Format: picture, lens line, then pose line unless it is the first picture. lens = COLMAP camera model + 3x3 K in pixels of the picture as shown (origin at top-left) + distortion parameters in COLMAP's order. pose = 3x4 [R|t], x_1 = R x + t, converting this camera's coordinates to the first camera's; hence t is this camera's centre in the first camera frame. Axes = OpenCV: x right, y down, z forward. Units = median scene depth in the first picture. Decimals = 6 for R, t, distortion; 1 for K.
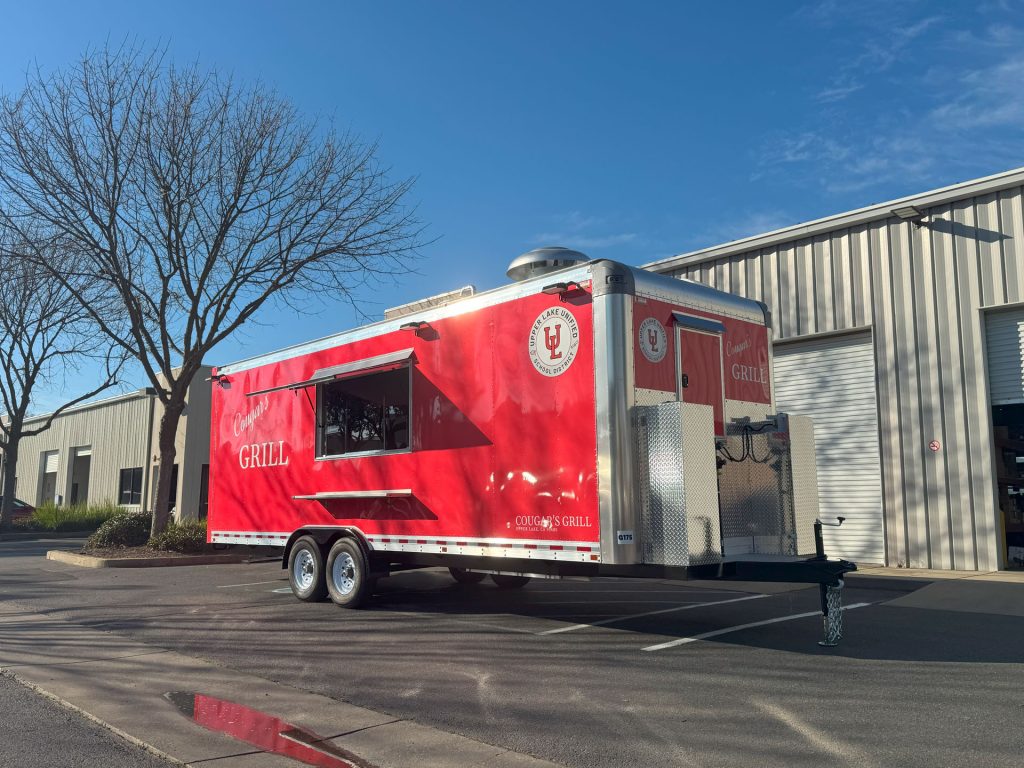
lens RADIAL K [[850.6, 0, 510.1], [0, 850.6, 385.5], [0, 0, 1]] dist [0.102248, -0.133443]
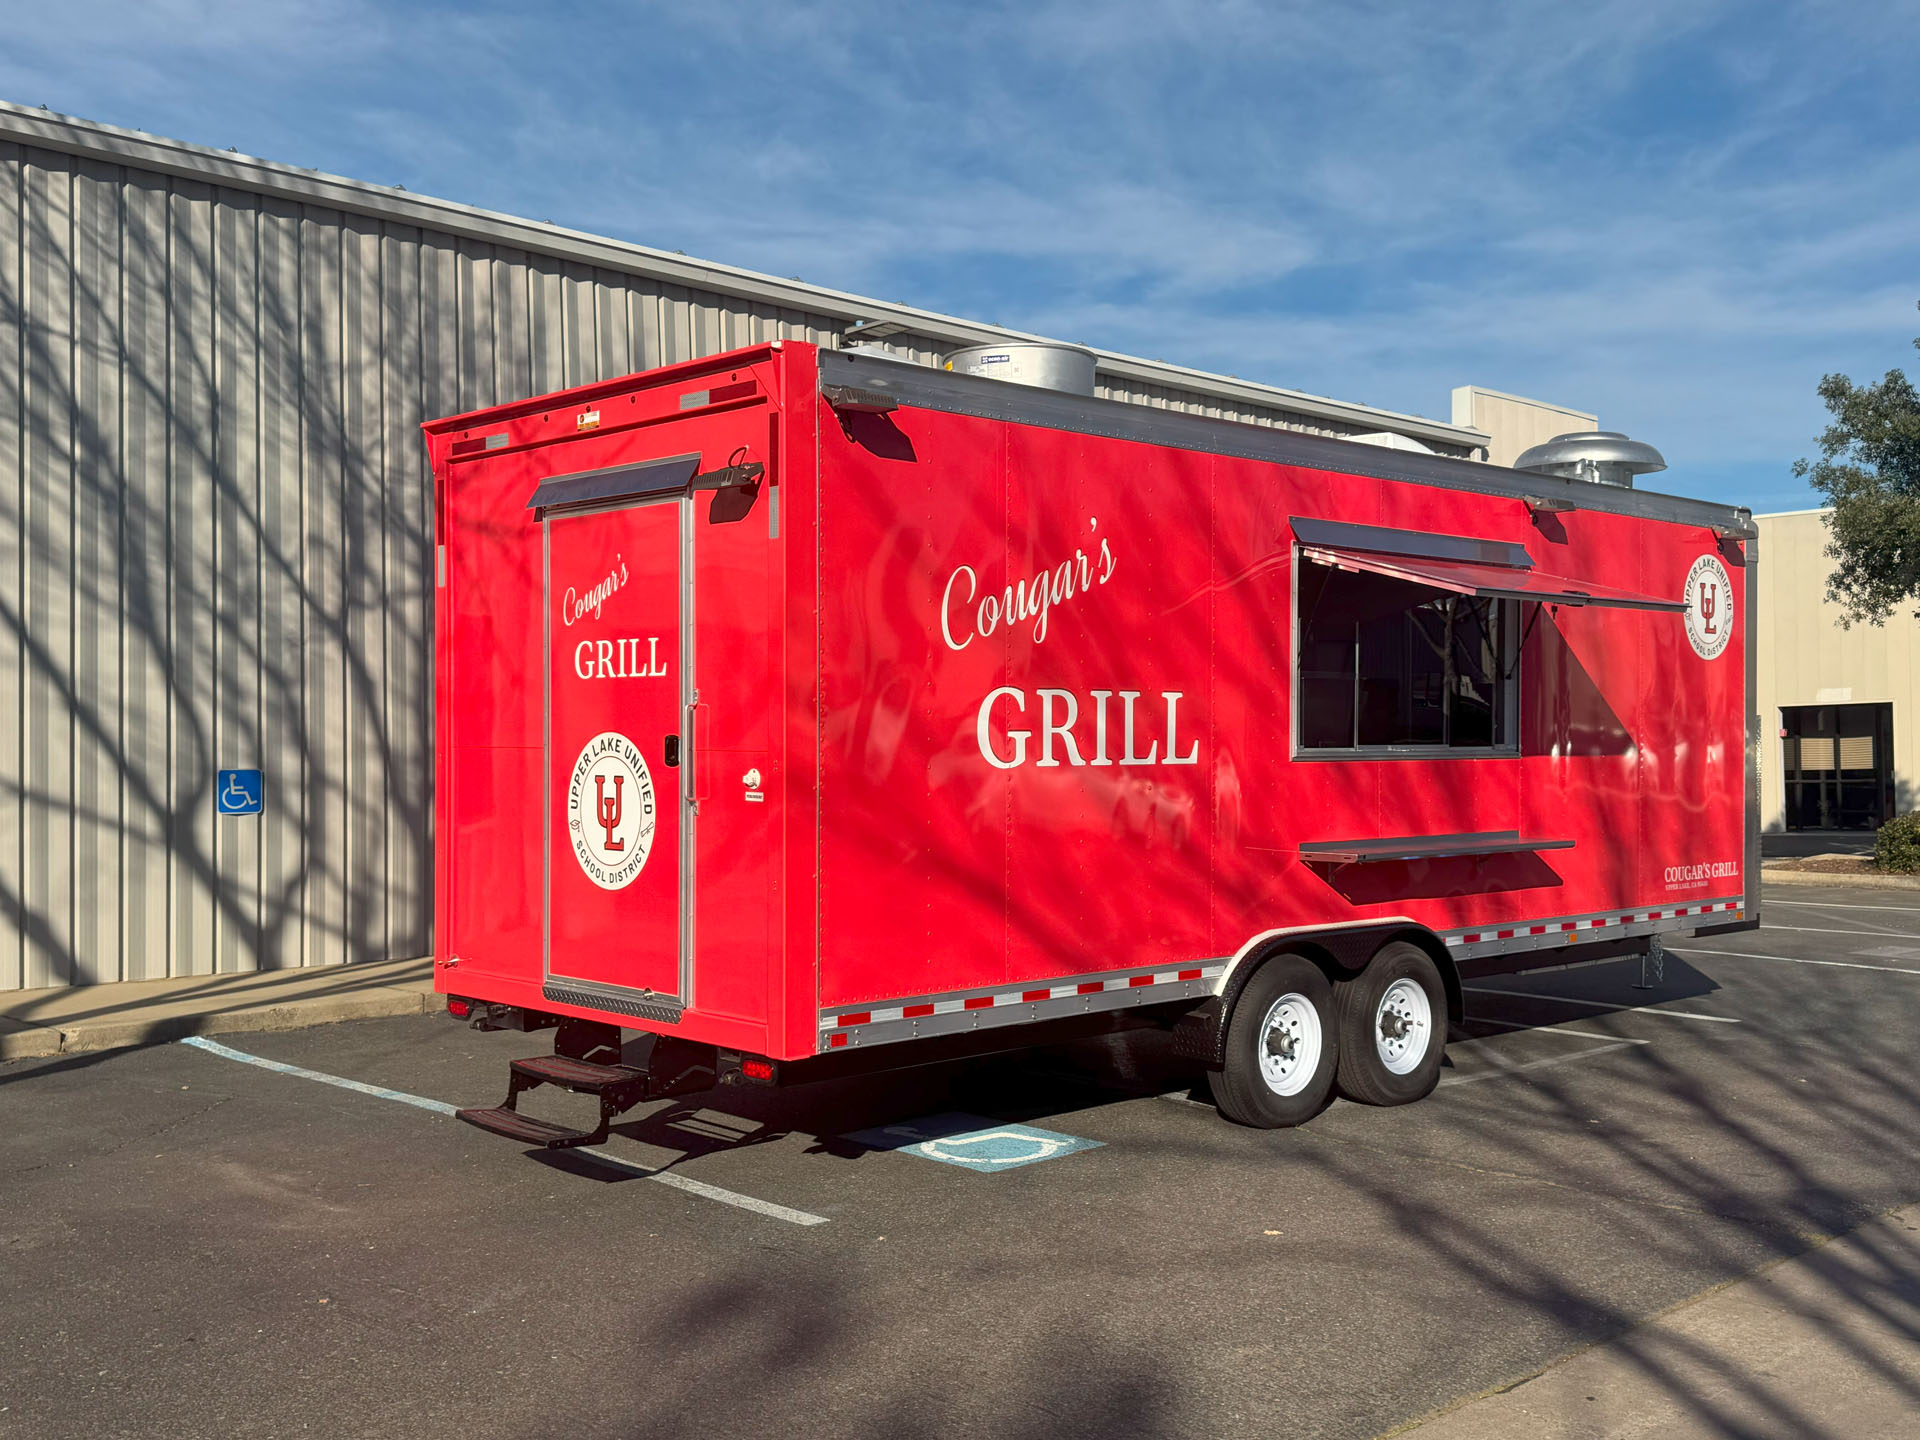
lens RADIAL K [[1854.1, 0, 960.6], [0, 1854.1, 719.9], [0, 0, 1]] dist [0.112793, 0.000000]
pose [[-0.000600, 0.016391, 0.999865, -1.217818], [-0.138897, 0.990172, -0.016316, 0.120924], [-0.990307, -0.138888, 0.001682, 1.326763]]
